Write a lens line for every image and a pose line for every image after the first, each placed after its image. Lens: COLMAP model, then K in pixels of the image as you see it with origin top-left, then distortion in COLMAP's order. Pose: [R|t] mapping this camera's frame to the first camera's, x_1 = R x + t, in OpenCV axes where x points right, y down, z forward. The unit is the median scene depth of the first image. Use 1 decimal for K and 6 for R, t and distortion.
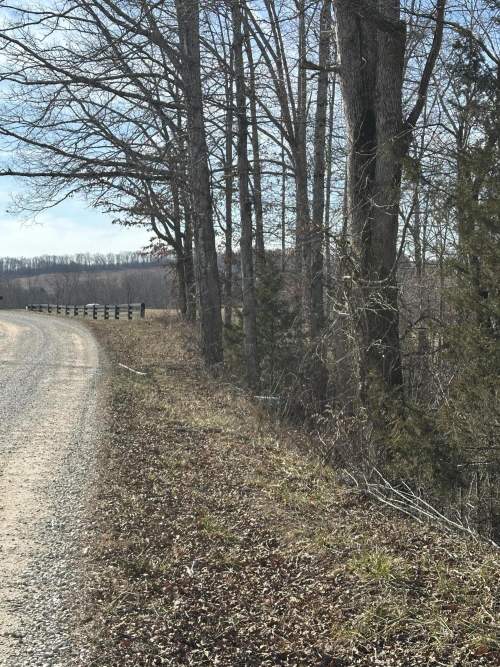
lens RADIAL K [[1097.1, 0, 251.1], [0, 1097.1, 328.0], [0, 0, 1]] dist [0.102073, 0.000000]
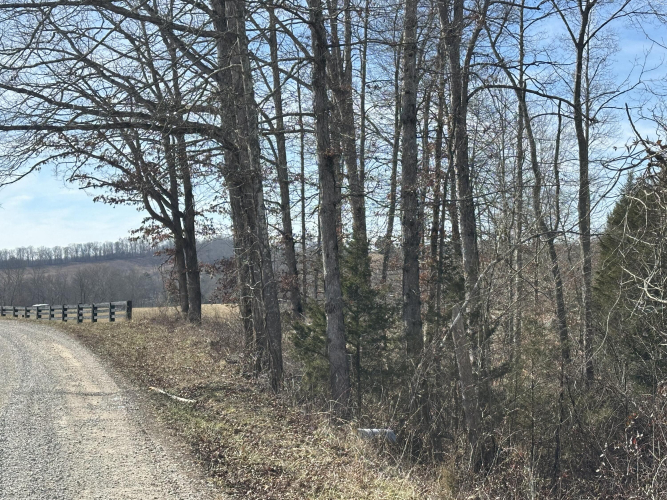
lens RADIAL K [[1223.3, 0, 335.8], [0, 1223.3, 226.5], [0, 0, 1]] dist [0.192443, 0.000000]
pose [[0.995380, -0.018912, 0.094137, -0.034719], [0.026392, 0.996536, -0.078859, -0.001917], [-0.092319, 0.080979, 0.992431, 0.095691]]
